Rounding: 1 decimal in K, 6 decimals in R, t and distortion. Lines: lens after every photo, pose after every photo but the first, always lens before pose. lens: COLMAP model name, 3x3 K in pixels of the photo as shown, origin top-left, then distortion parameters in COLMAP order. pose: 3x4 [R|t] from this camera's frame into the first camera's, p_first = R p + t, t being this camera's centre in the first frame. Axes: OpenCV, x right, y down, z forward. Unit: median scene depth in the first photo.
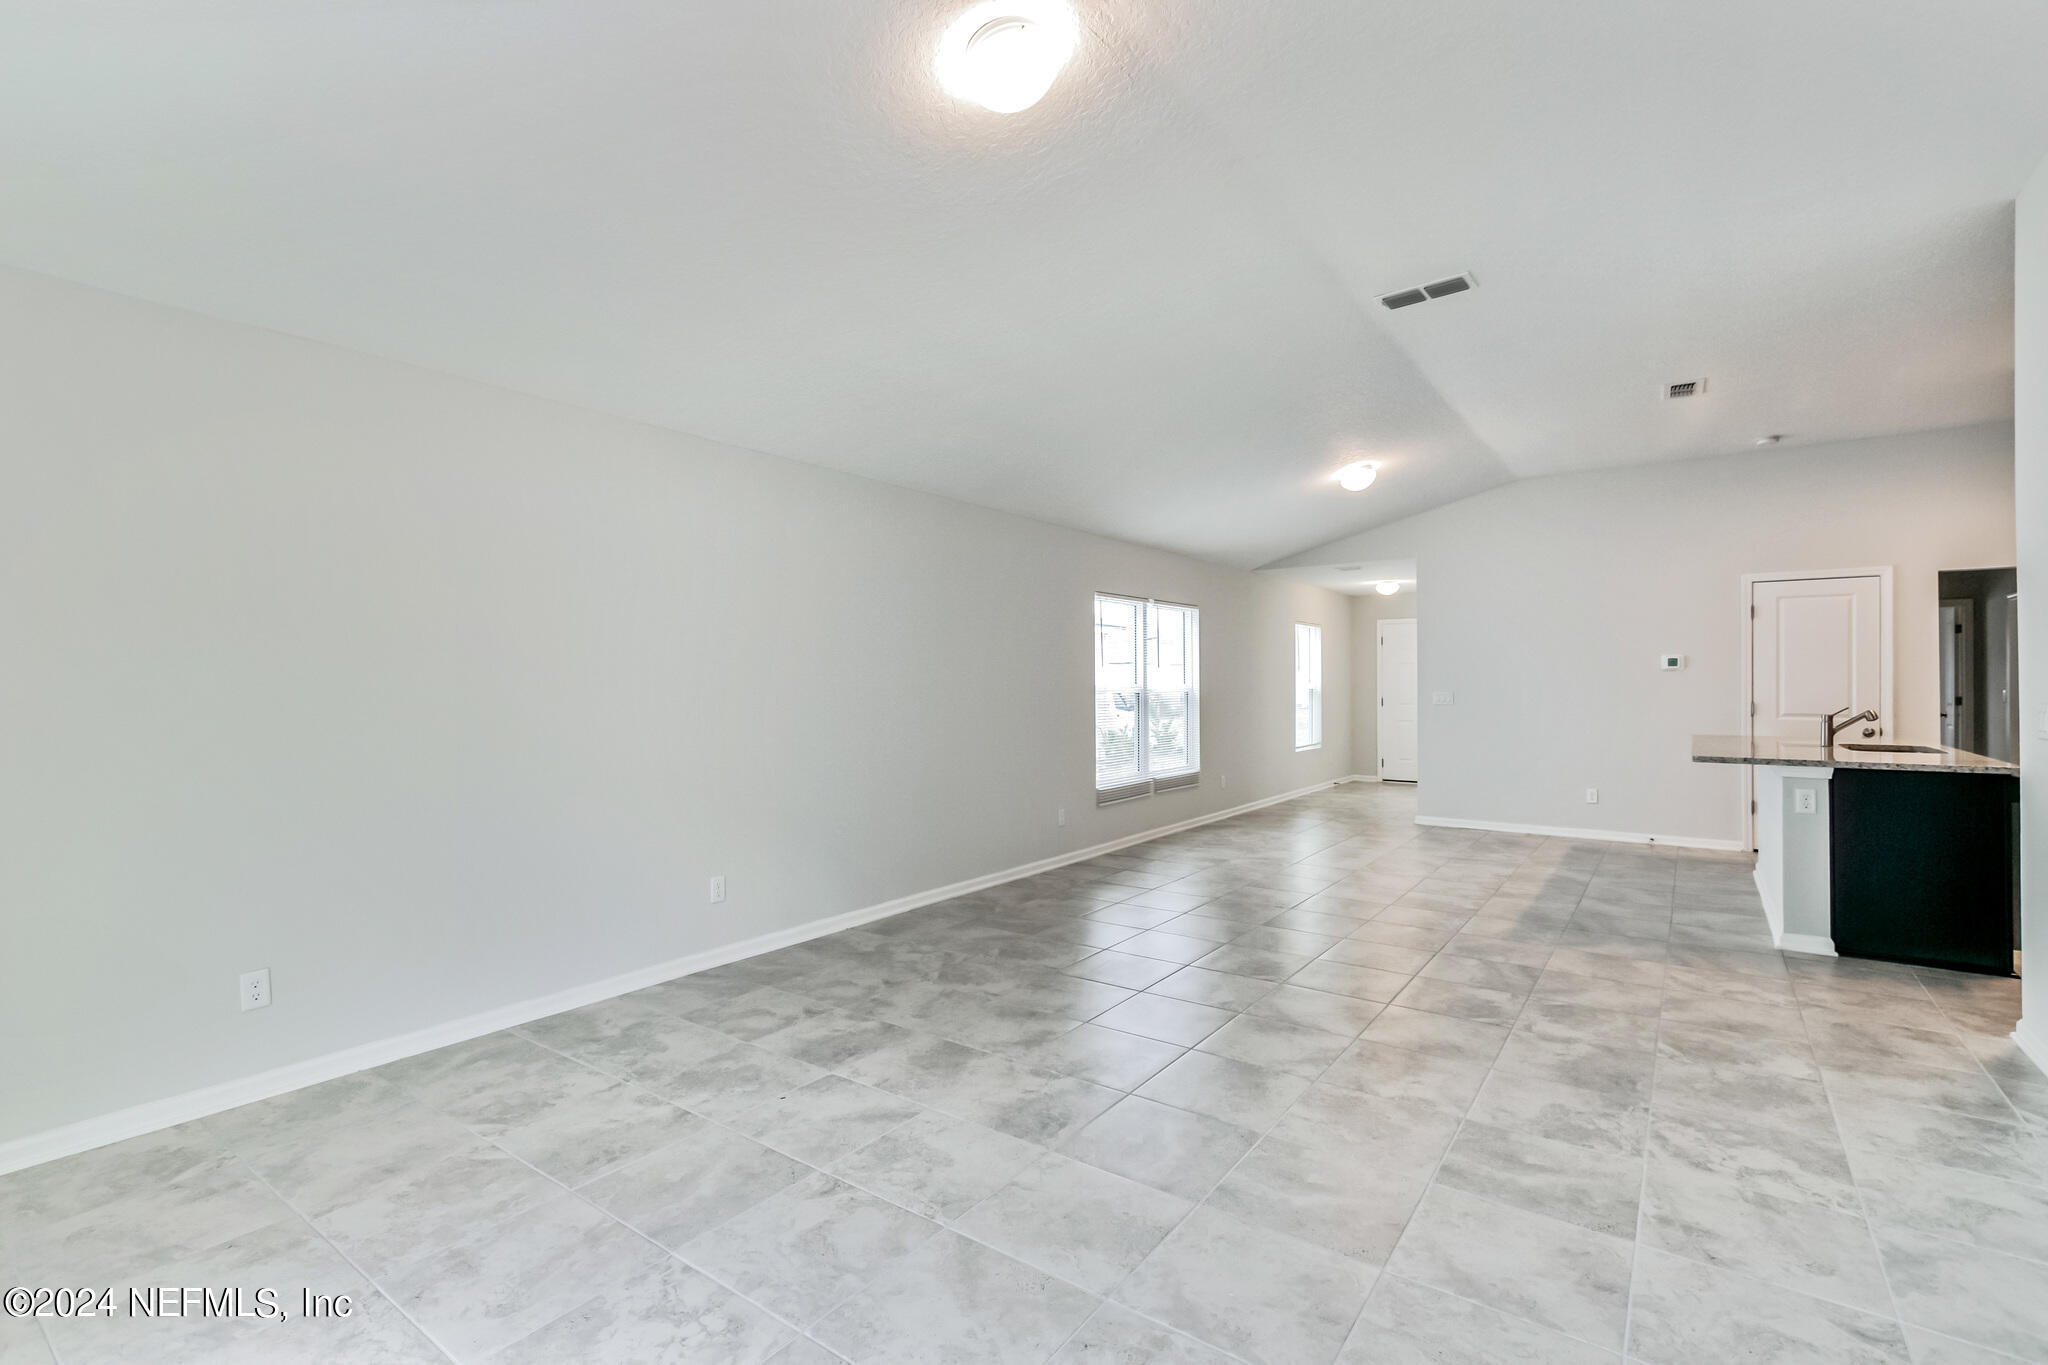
lens RADIAL K [[923.1, 0, 1027.7], [0, 923.1, 683.6], [0, 0, 1]] dist [0.004679, -0.000730]
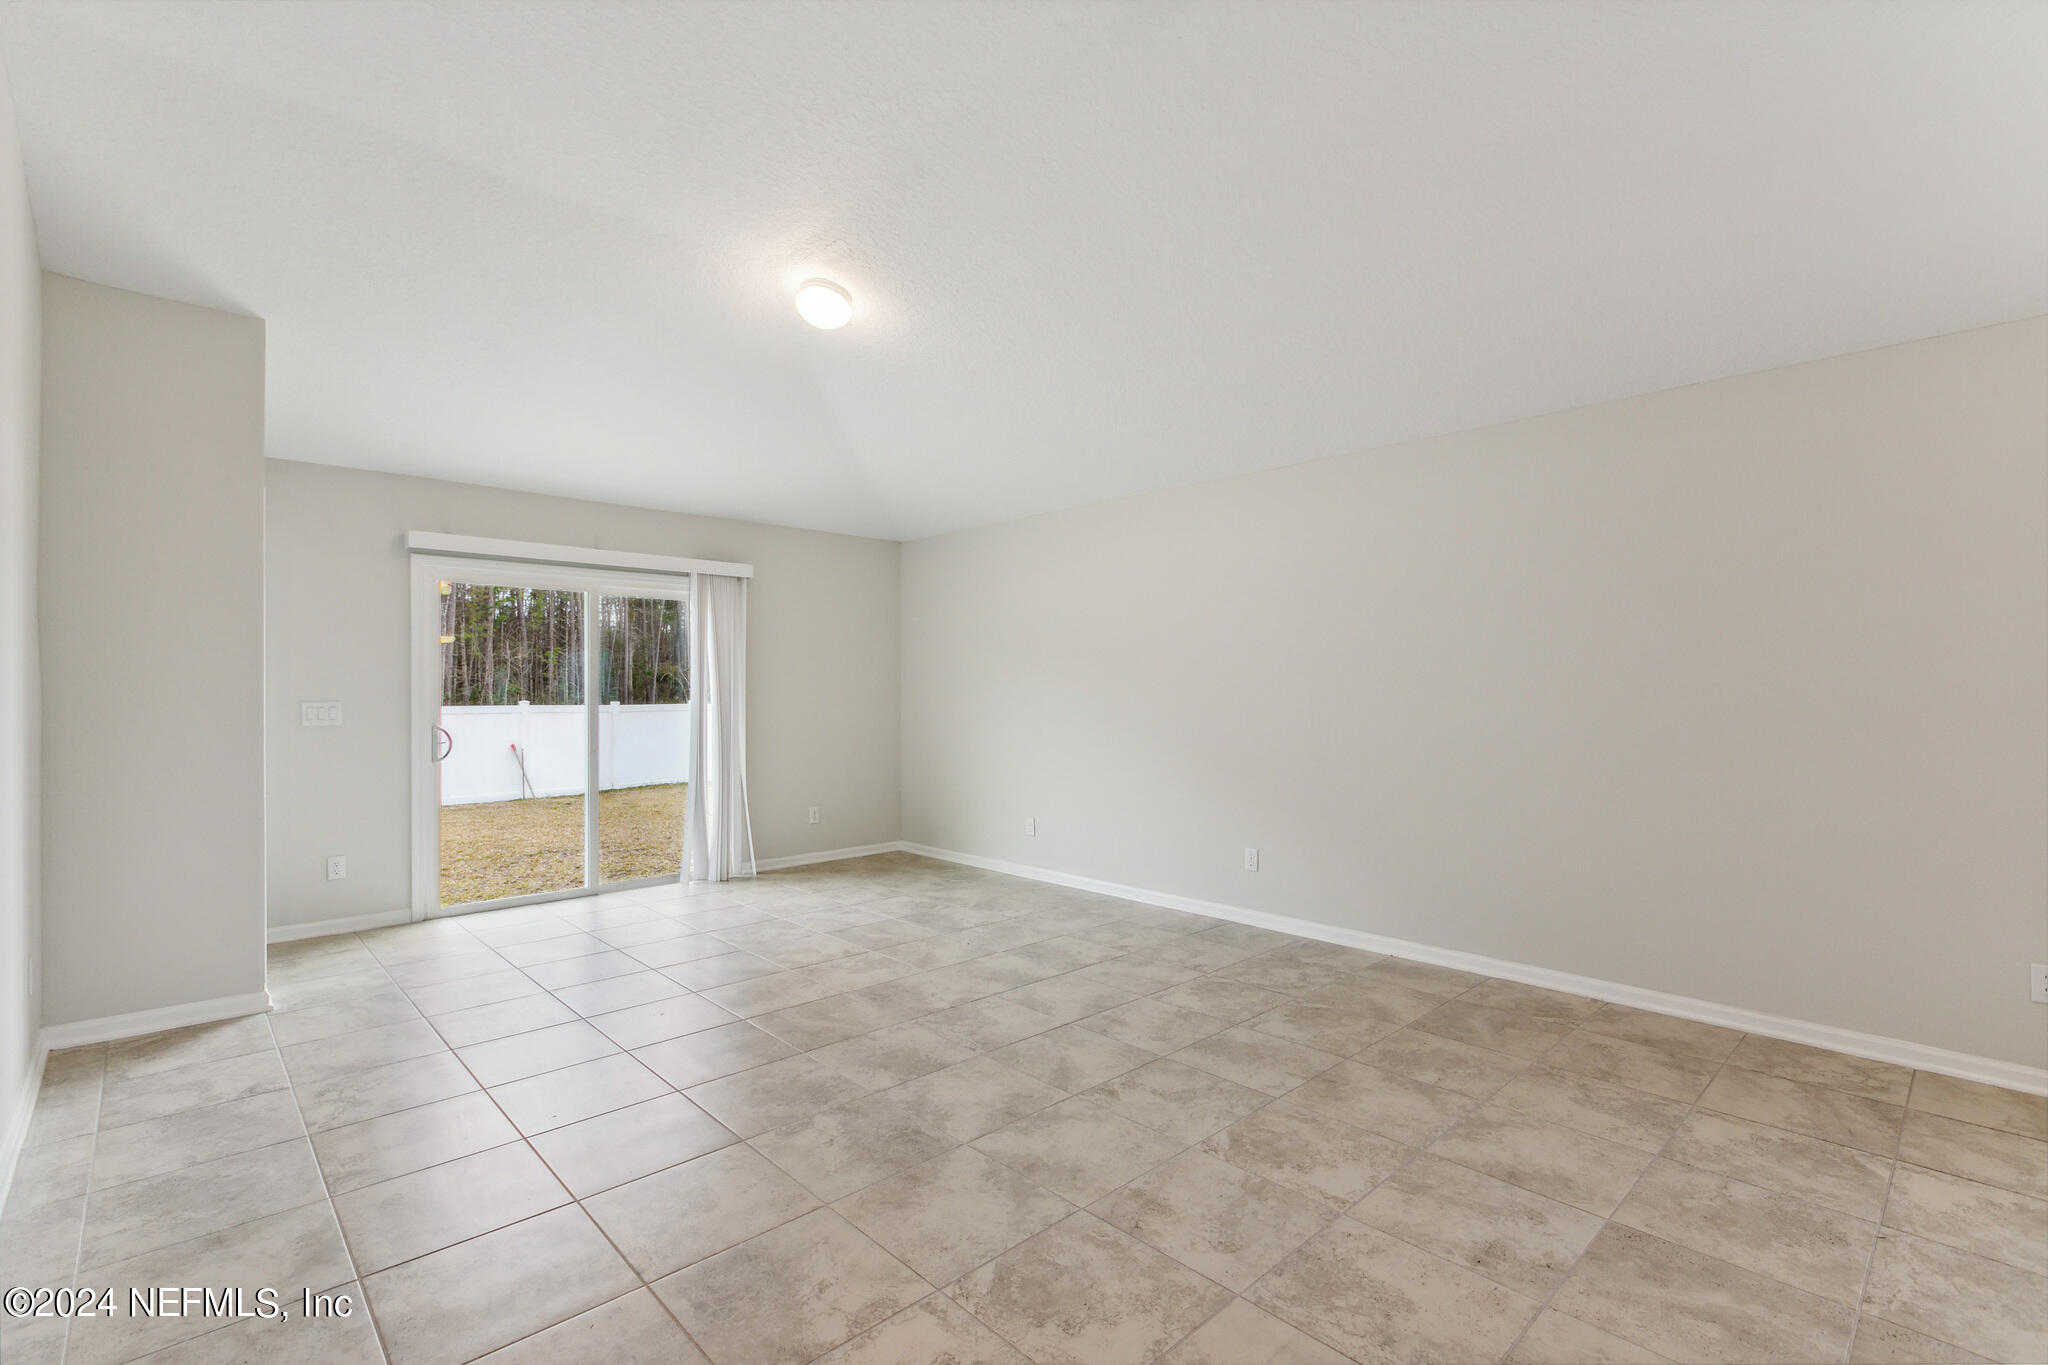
lens RADIAL K [[923.1, 0, 1011.0], [0, 923.1, 679.7], [0, 0, 1]] dist [0.004679, -0.000730]
pose [[-0.197925, -0.008823, -0.980177, 0.961239], [0.004518, 0.999941, -0.009913, 0.007184], [0.980207, -0.006390, -0.197873, 1.039972]]
